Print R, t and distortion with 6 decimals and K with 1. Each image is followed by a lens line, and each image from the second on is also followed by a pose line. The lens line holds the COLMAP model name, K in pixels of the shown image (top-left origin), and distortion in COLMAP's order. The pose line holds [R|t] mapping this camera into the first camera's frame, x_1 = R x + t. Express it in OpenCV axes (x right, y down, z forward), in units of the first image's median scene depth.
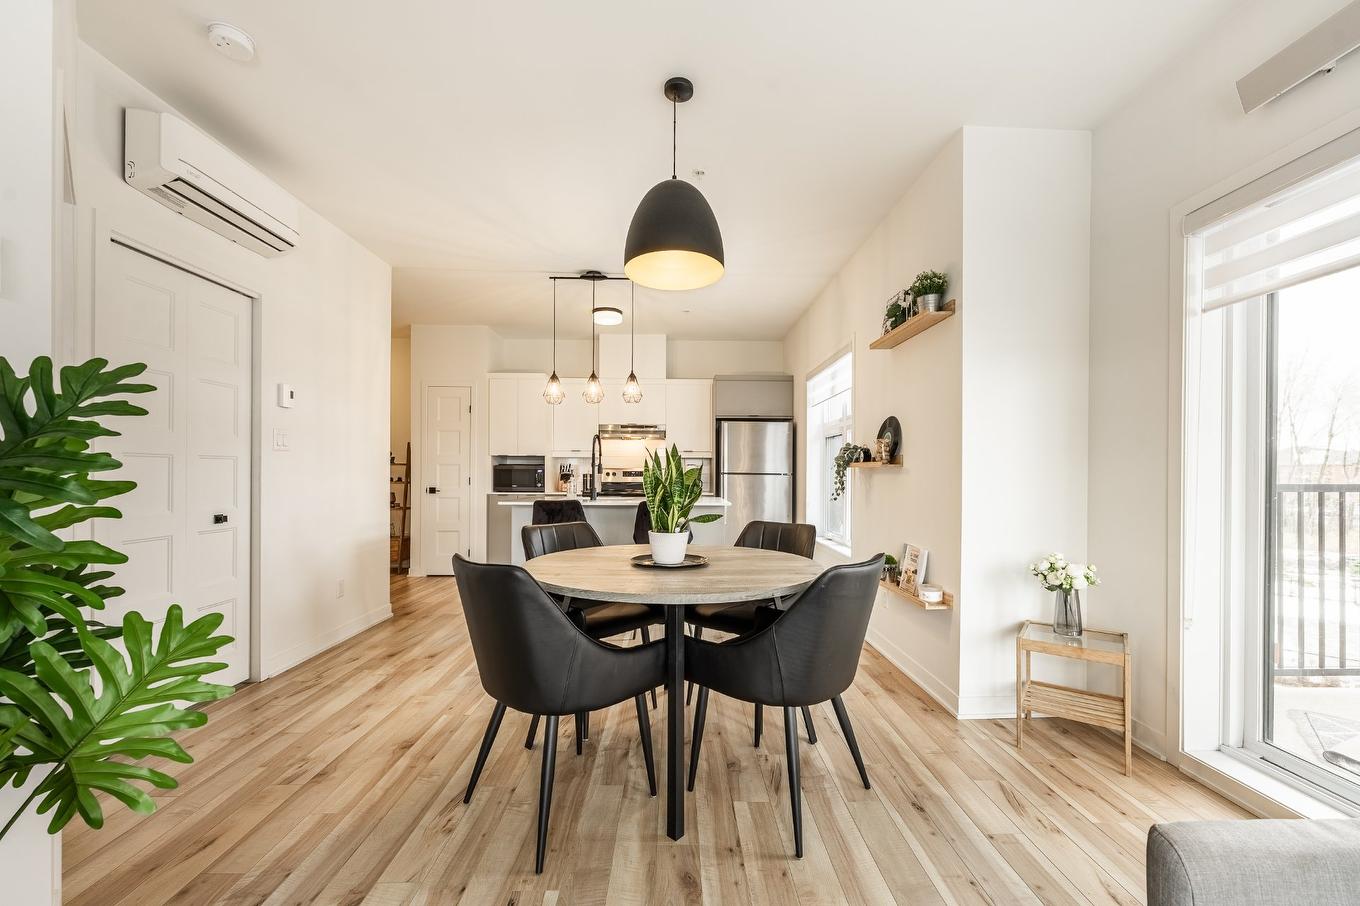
lens RADIAL K [[554.9, 0, 689.2], [0, 554.9, 473.8], [0, 0, 1]] dist [-0.002108, -0.000173]
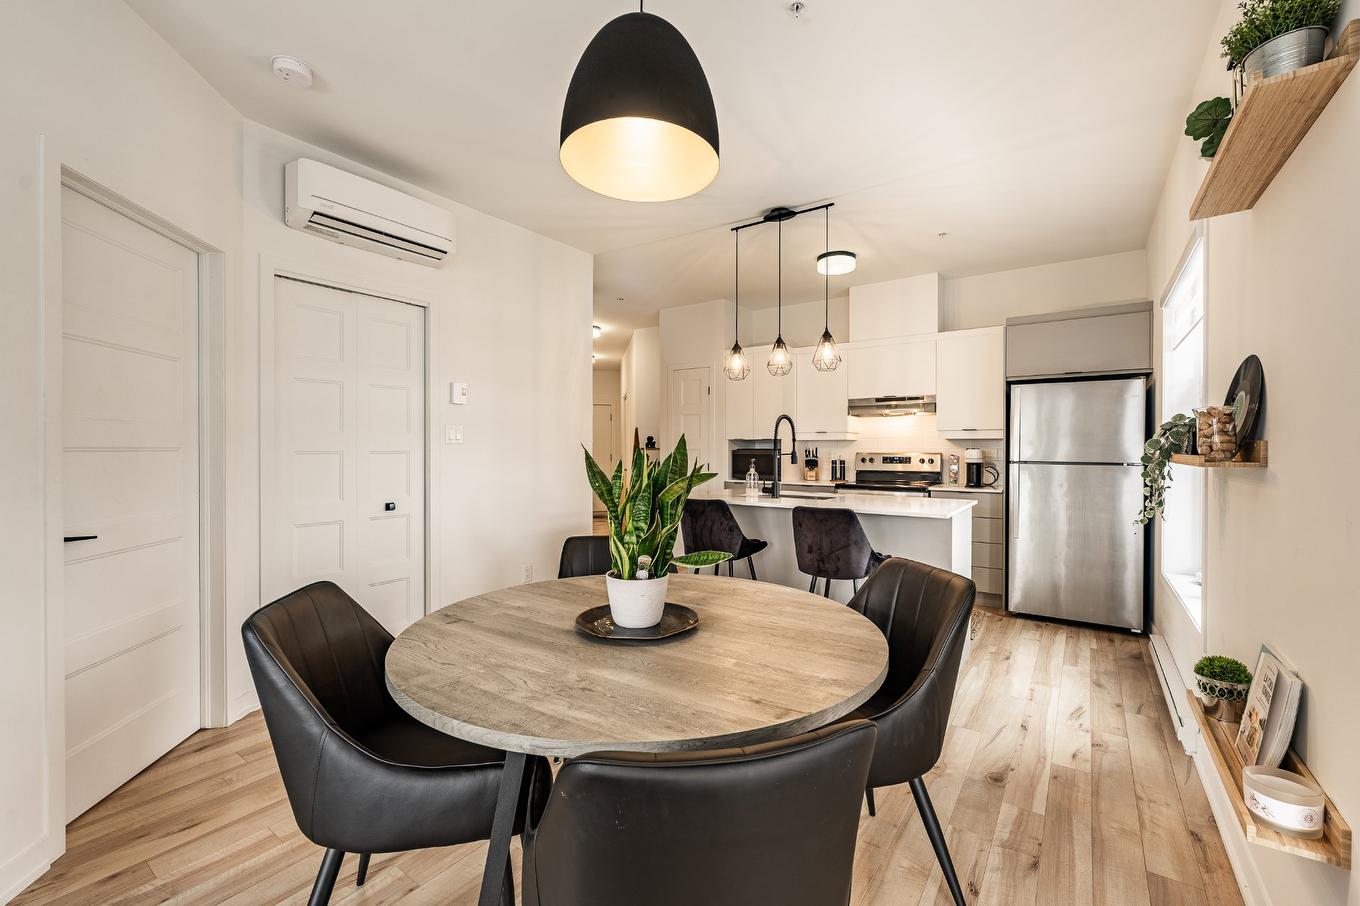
lens RADIAL K [[573.8, 0, 685.8], [0, 573.8, 452.6], [0, 0, 1]] dist [0.001672, 0.000152]
pose [[0.800335, 0.000520, -0.599553, 0.157875], [0.001794, 0.999993, 0.003262, -0.014726], [0.599550, -0.003687, 0.800329, 0.195825]]
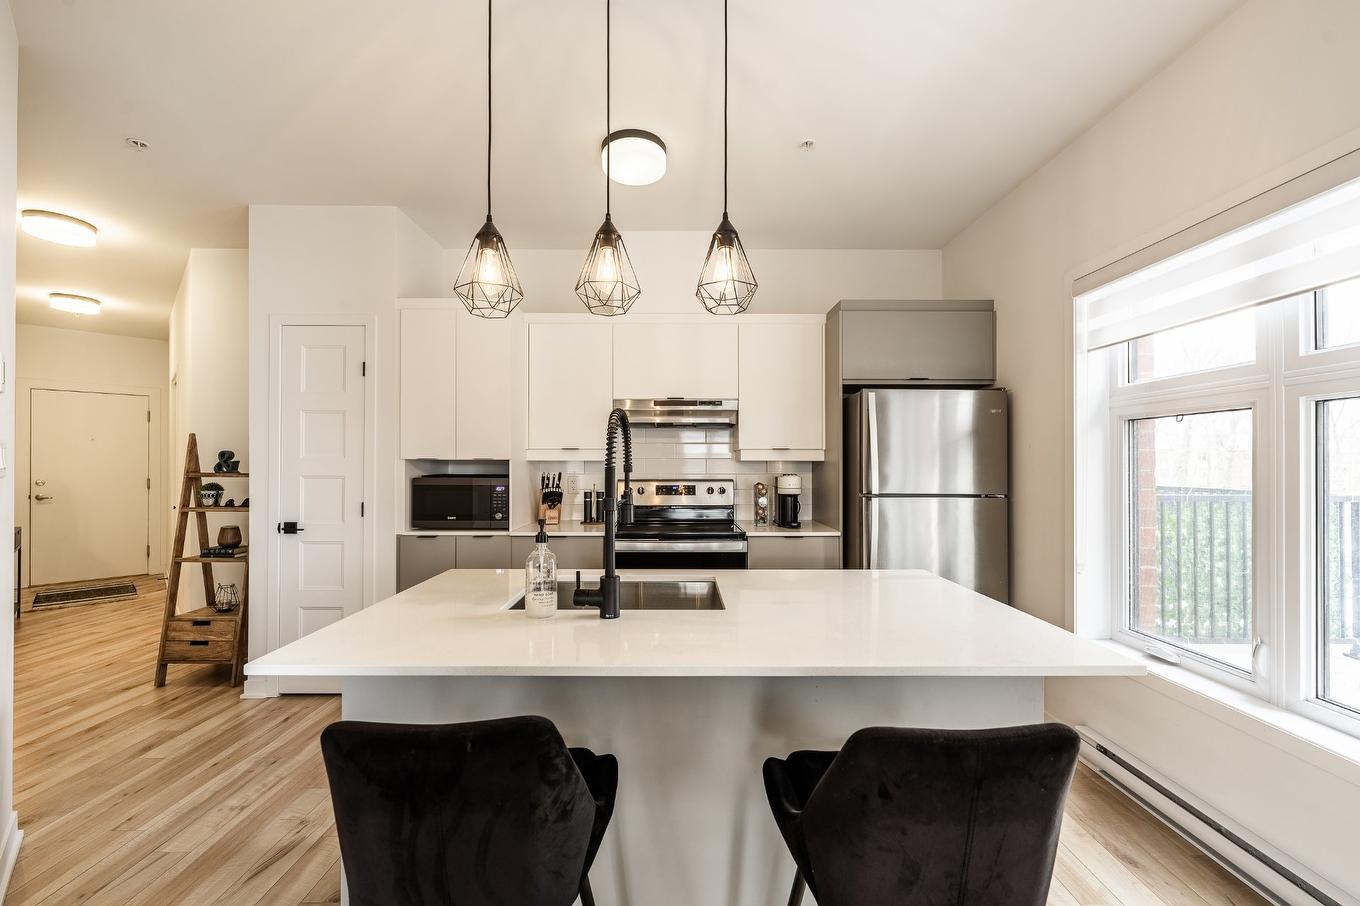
lens RADIAL K [[543.2, 0, 680.4], [0, 543.2, 459.8], [0, 0, 1]] dist [-0.000828, -0.000138]
pose [[0.999722, -0.003530, -0.023331, -0.090928], [0.003373, 0.999971, -0.006761, -0.028325], [0.023355, 0.006680, 0.999705, 0.505435]]
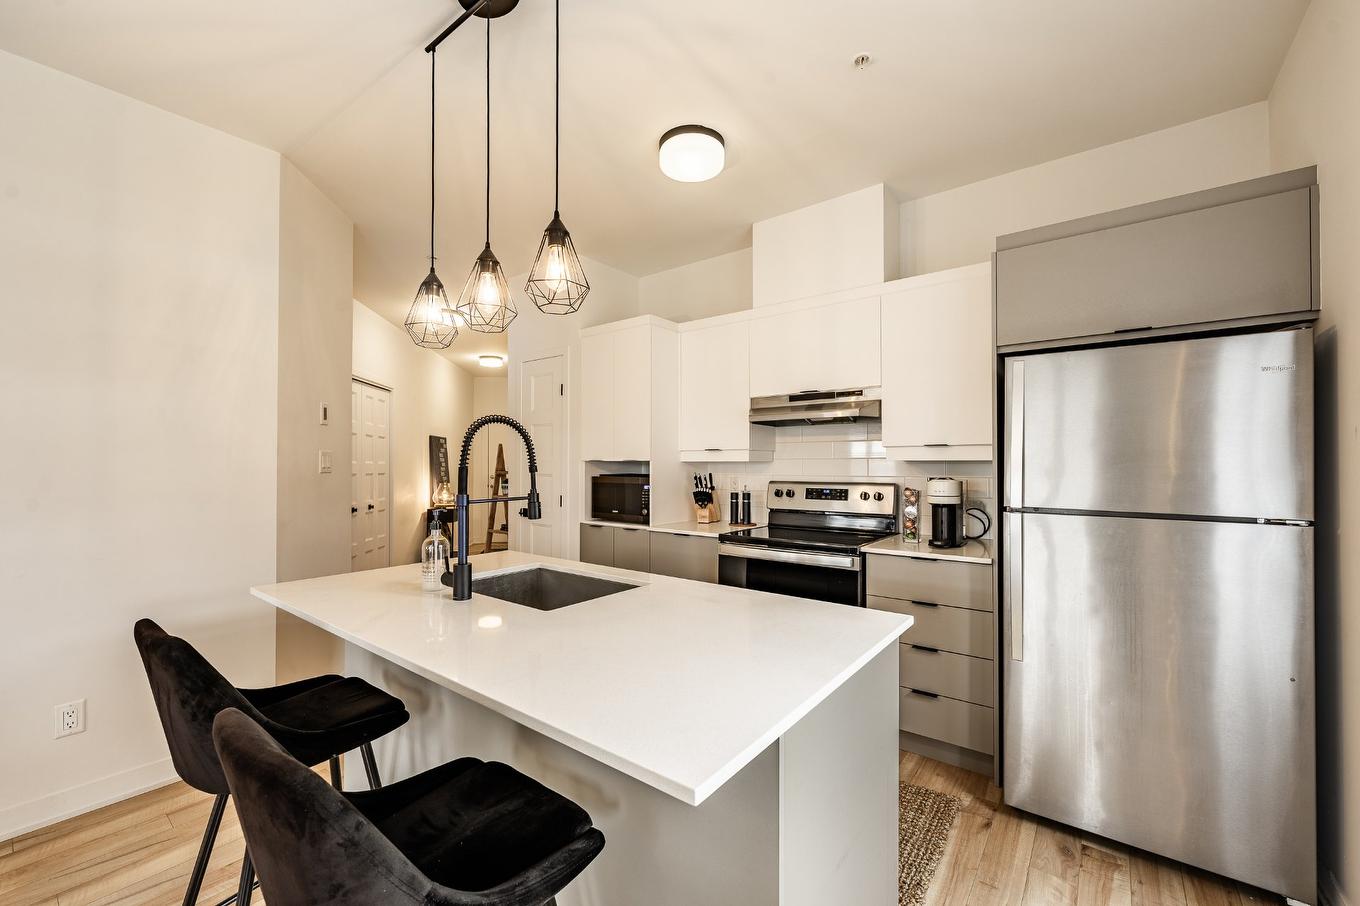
lens RADIAL K [[549.8, 0, 680.0], [0, 549.8, 460.5], [0, 0, 1]] dist [0.000179, 0.000091]
pose [[0.769294, -0.009135, -0.638830, 0.118325], [0.004306, 0.999949, -0.009114, -0.027634], [0.638881, 0.004261, 0.769294, 0.595453]]
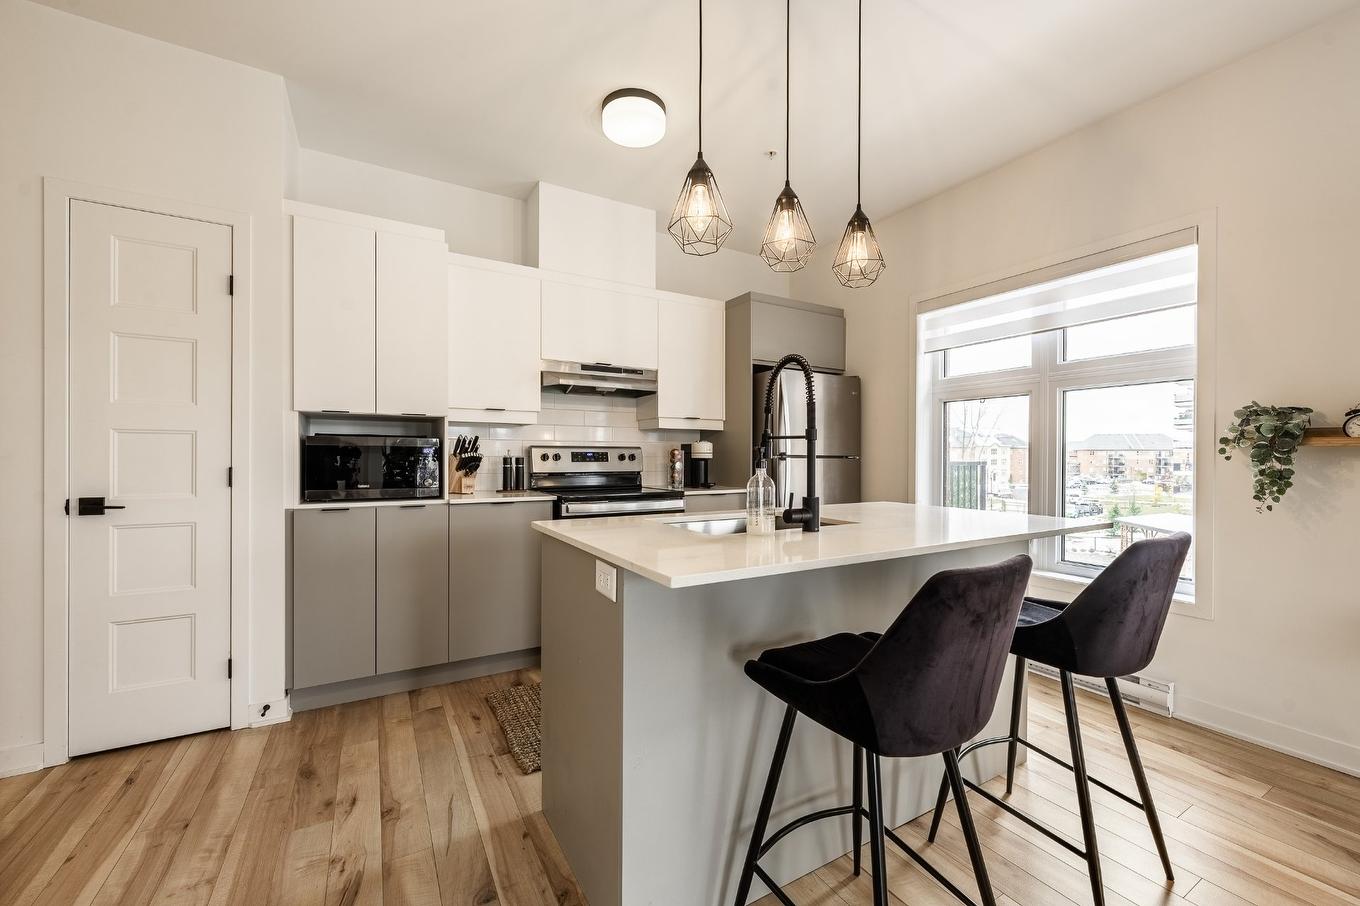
lens RADIAL K [[543.2, 0, 680.4], [0, 543.2, 459.8], [0, 0, 1]] dist [-0.000828, -0.000138]
pose [[0.875582, -0.003862, 0.483055, -0.305957], [-0.000832, 0.999955, 0.009502, -0.002109], [-0.483069, -0.008722, 0.875539, 0.531418]]
